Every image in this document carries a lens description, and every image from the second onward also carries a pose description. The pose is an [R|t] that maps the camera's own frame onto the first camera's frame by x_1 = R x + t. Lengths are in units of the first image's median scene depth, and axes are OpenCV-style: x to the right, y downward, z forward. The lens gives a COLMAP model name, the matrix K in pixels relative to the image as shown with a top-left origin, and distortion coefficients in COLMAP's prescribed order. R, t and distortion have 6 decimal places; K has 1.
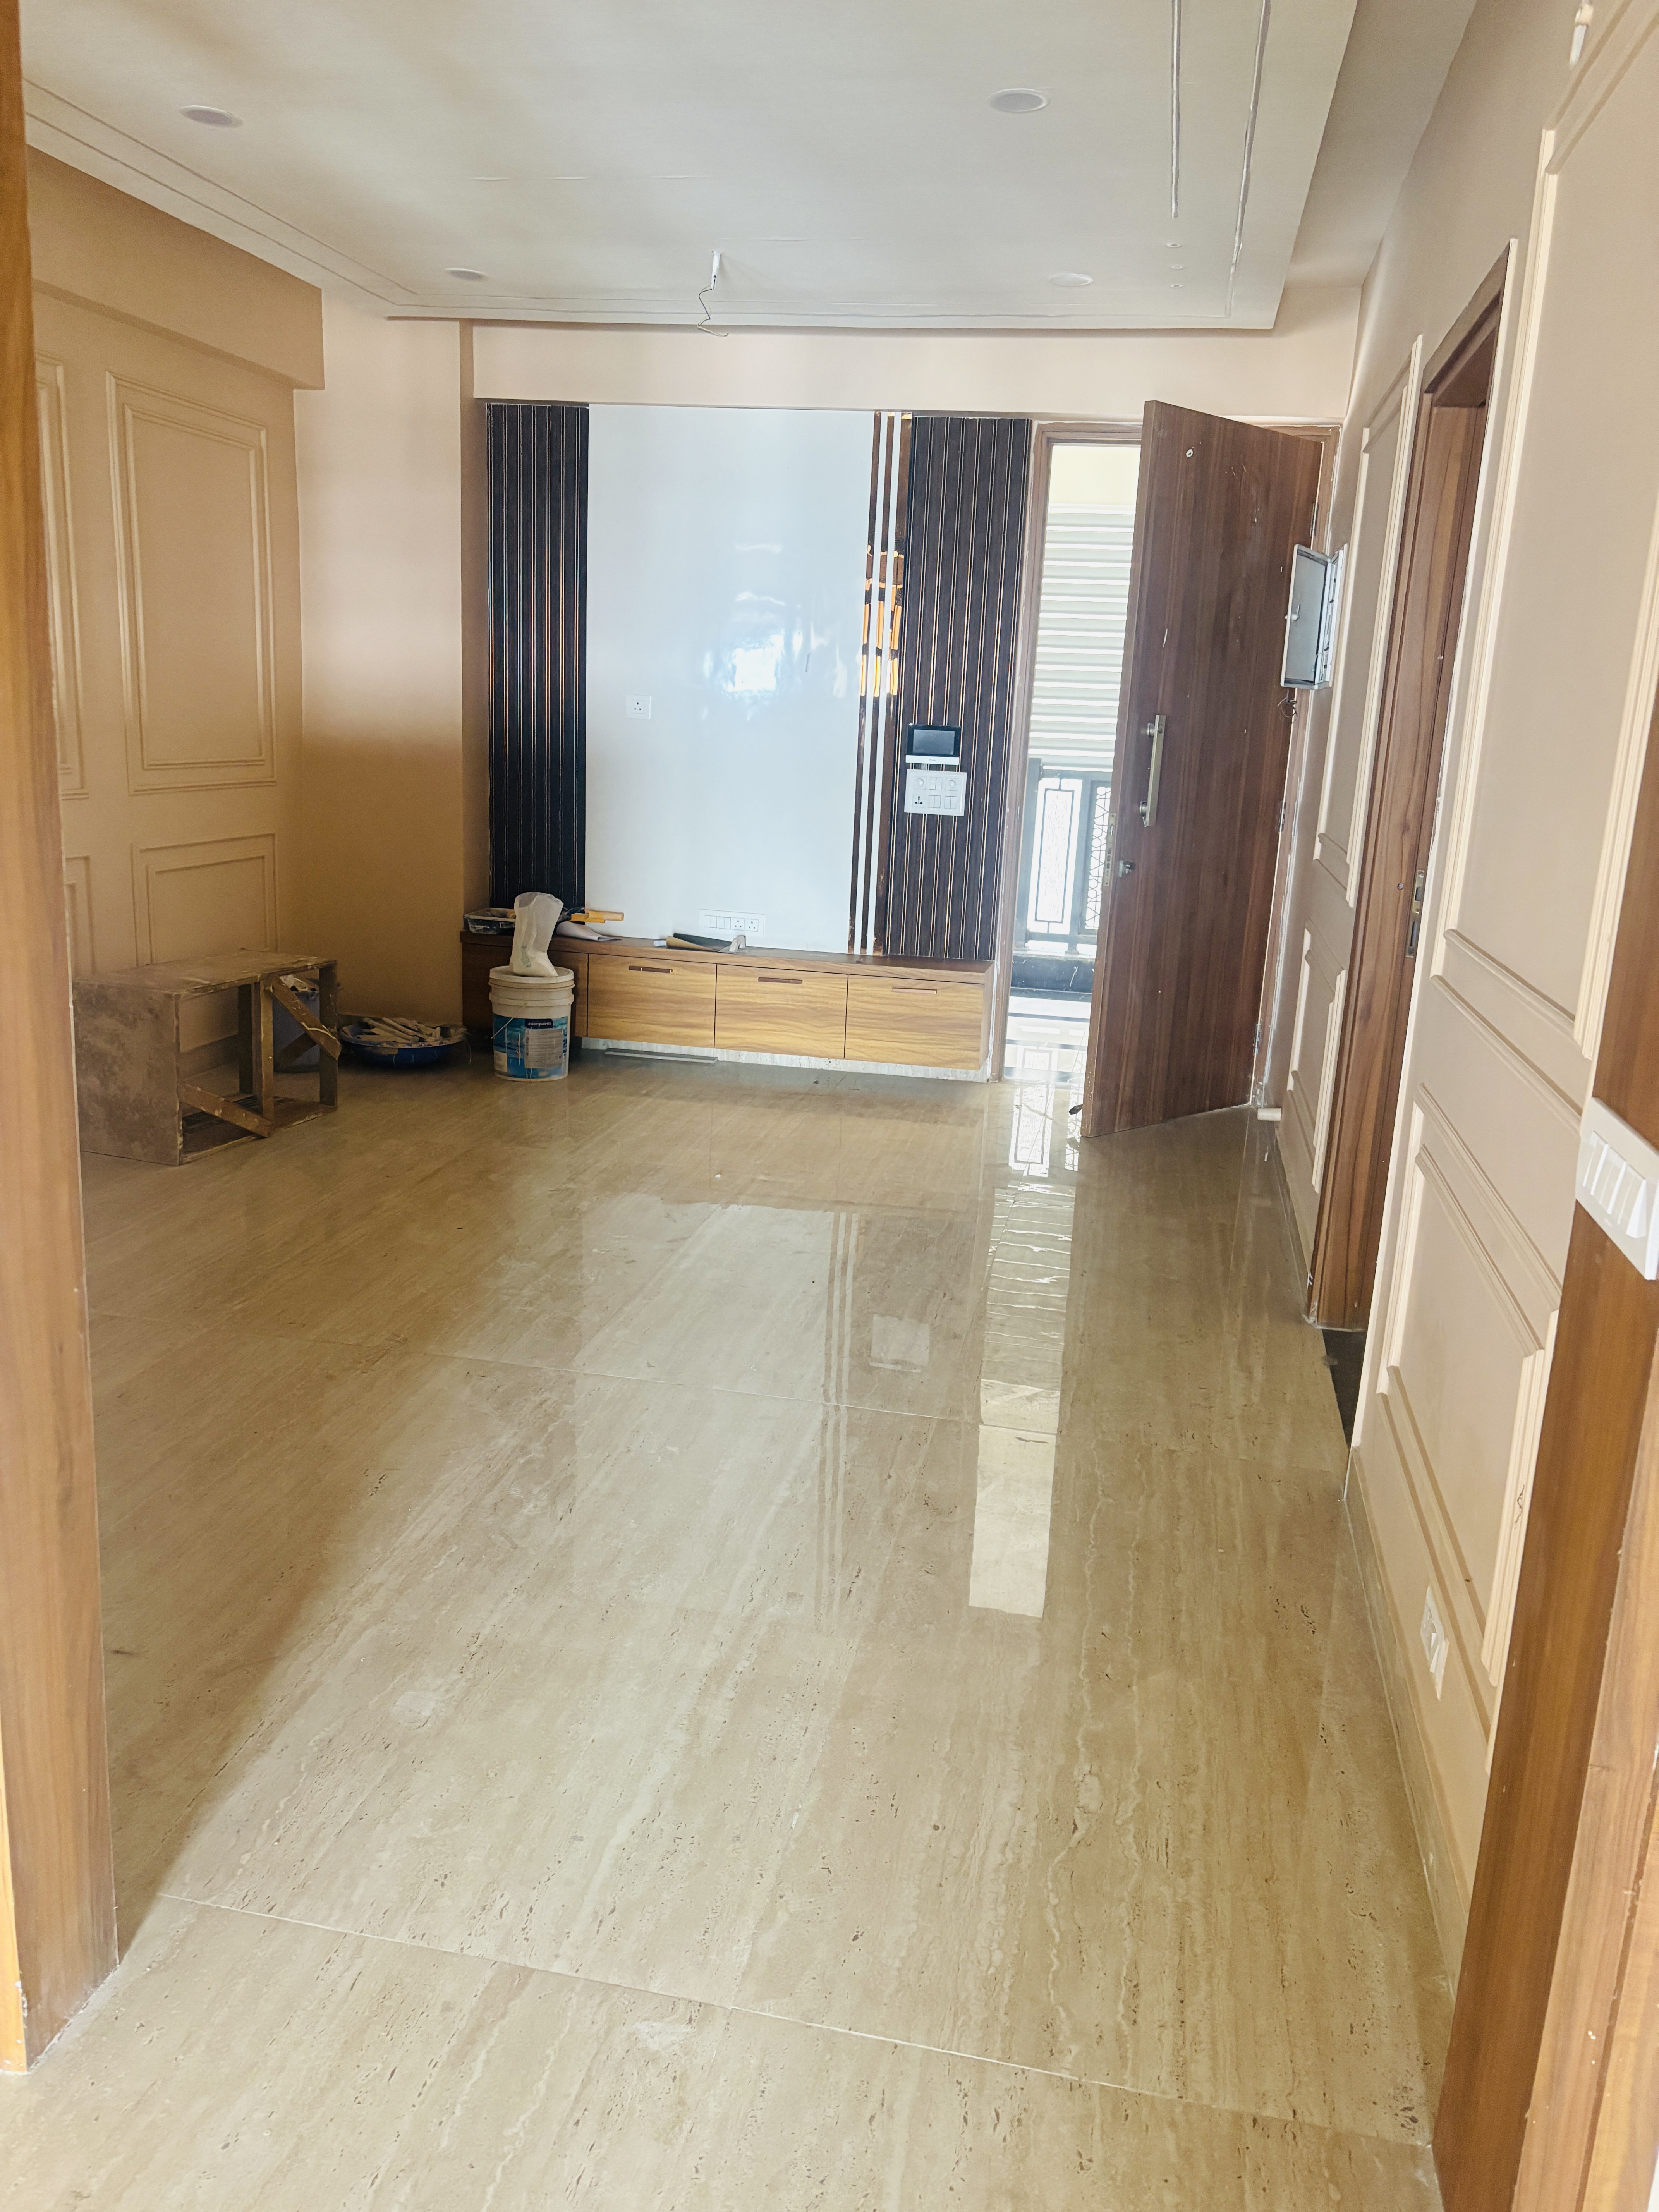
lens RADIAL K [[1691.2, 0, 839.9], [0, 1691.2, 1091.6], [0, 0, 1]] dist [0.032502, -0.008226]
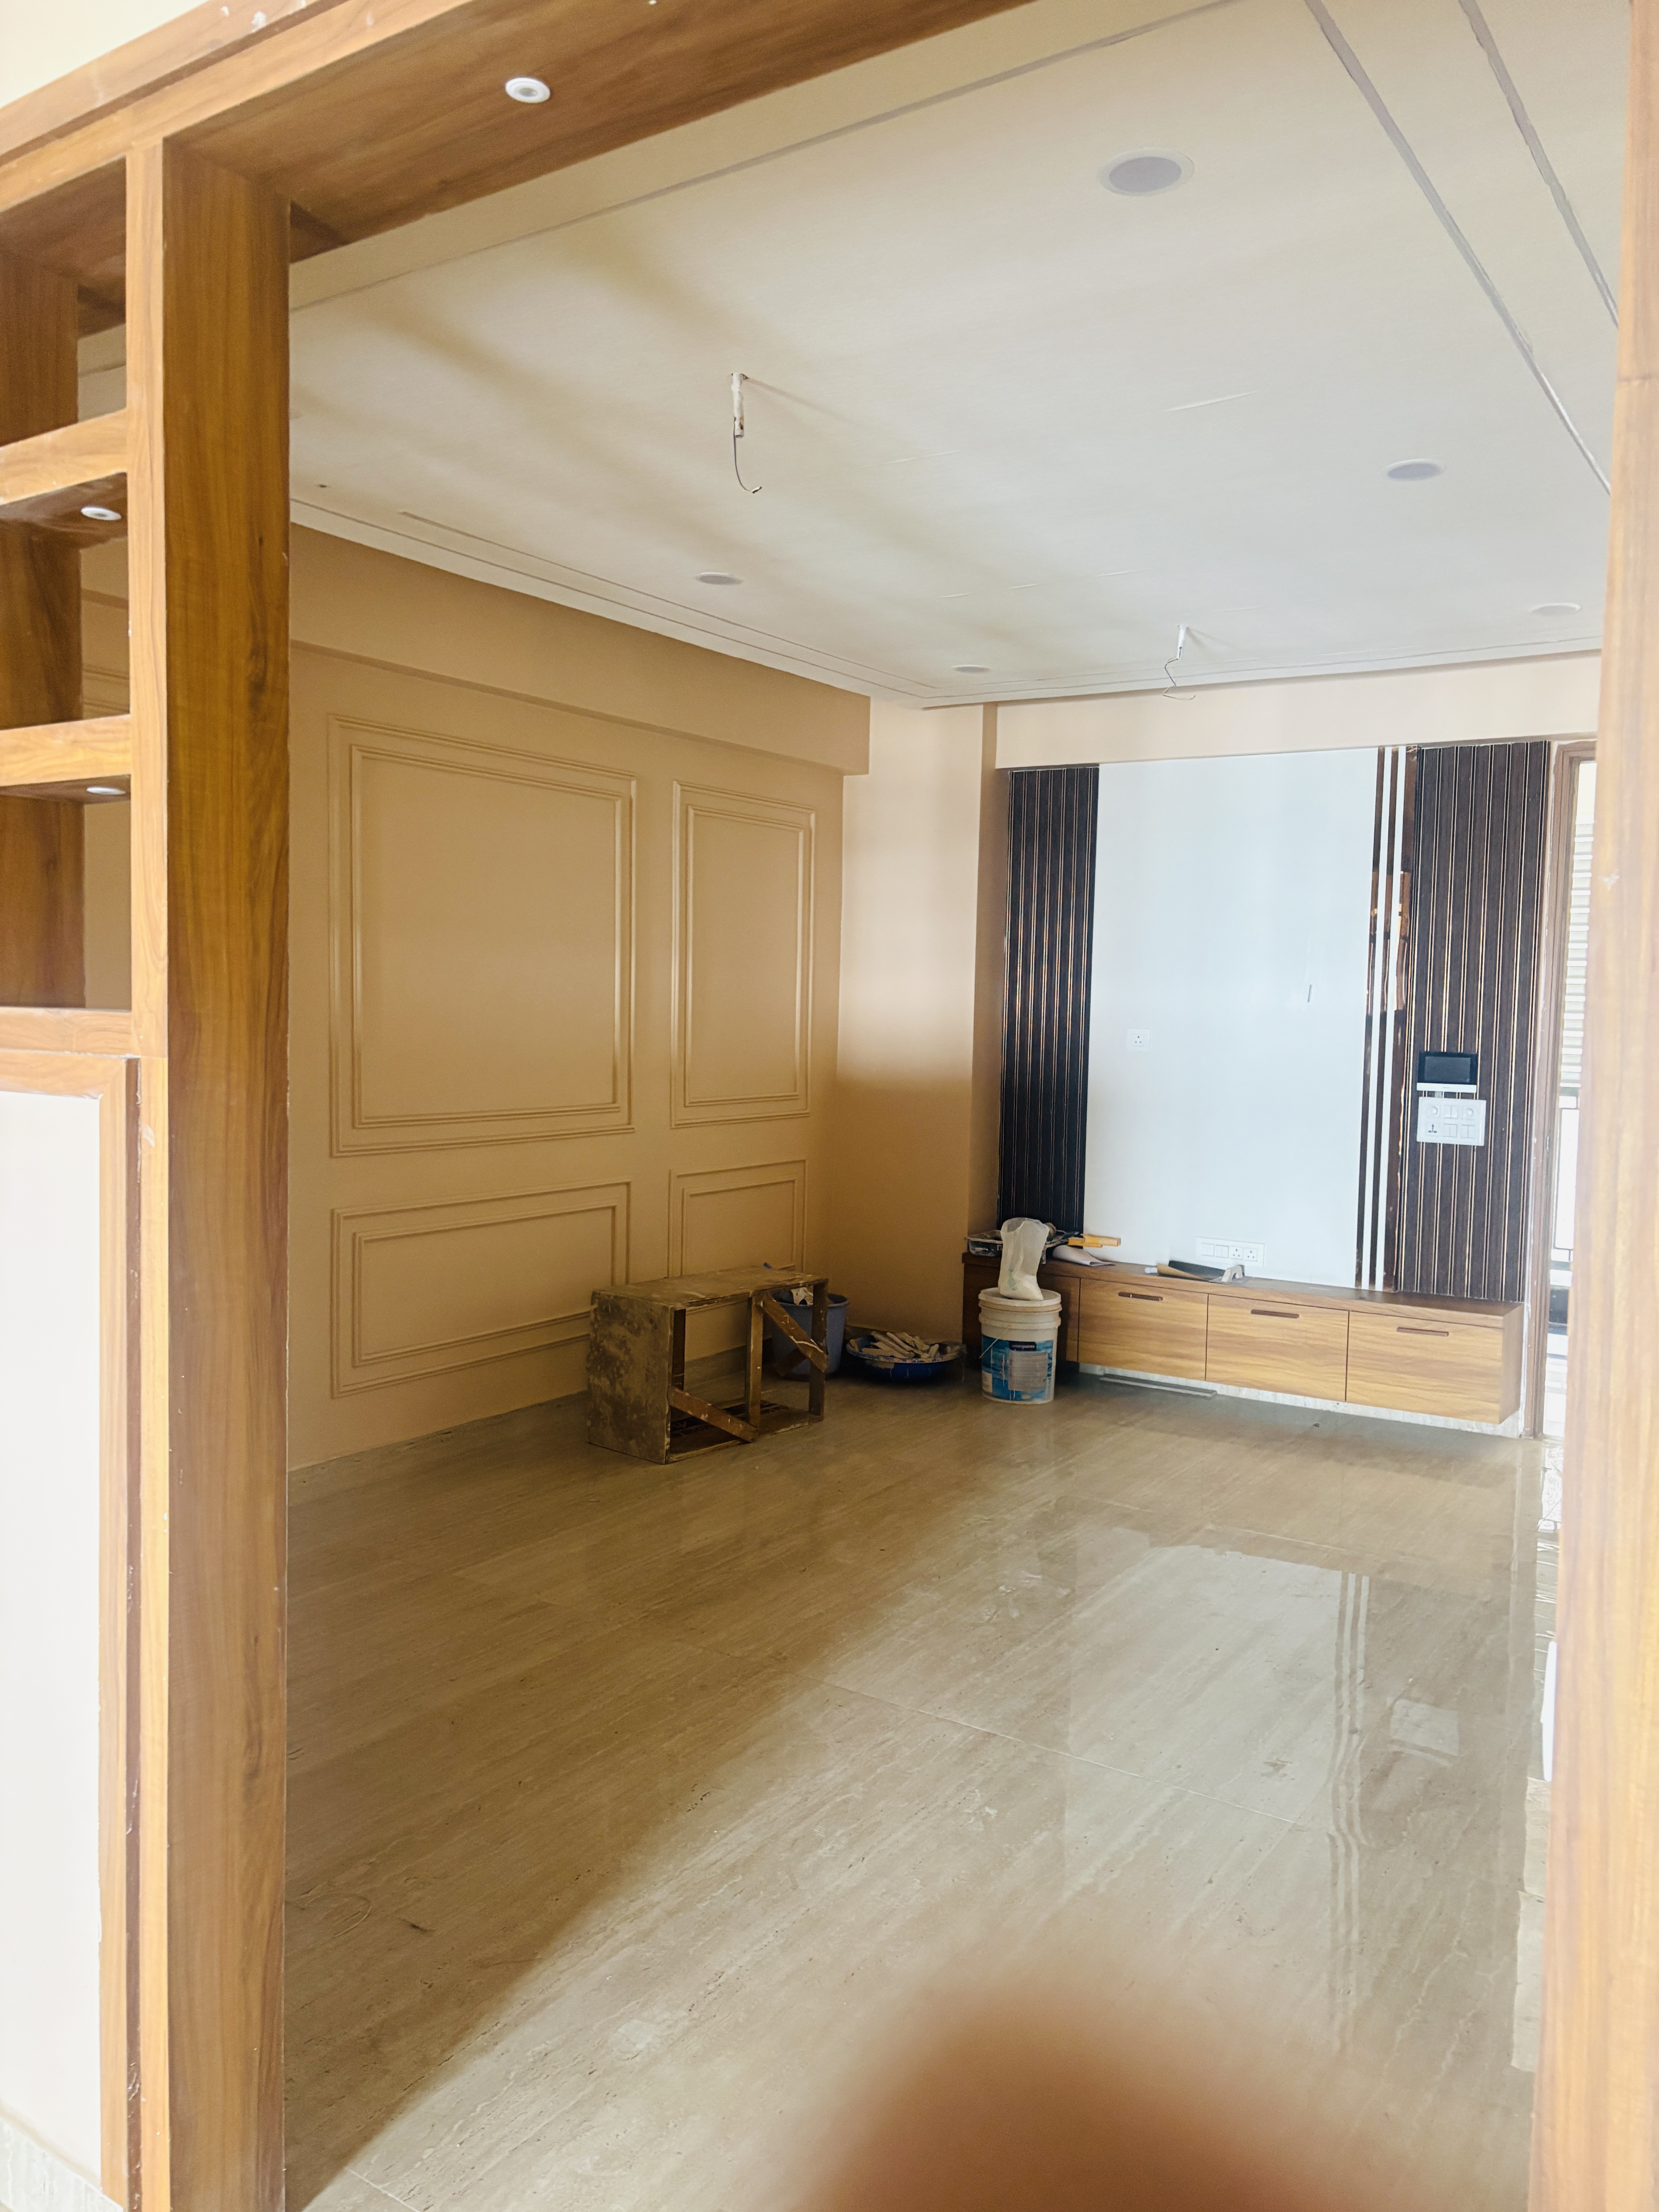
lens RADIAL K [[1686.7, 0, 828.4], [0, 1686.7, 1097.0], [0, 0, 1]] dist [0.058322, -0.069796]
pose [[0.922313, -0.005991, -0.386396, 0.107734], [-0.061725, 0.984759, -0.162604, -0.015258], [0.381481, 0.173822, 0.907887, 0.005004]]
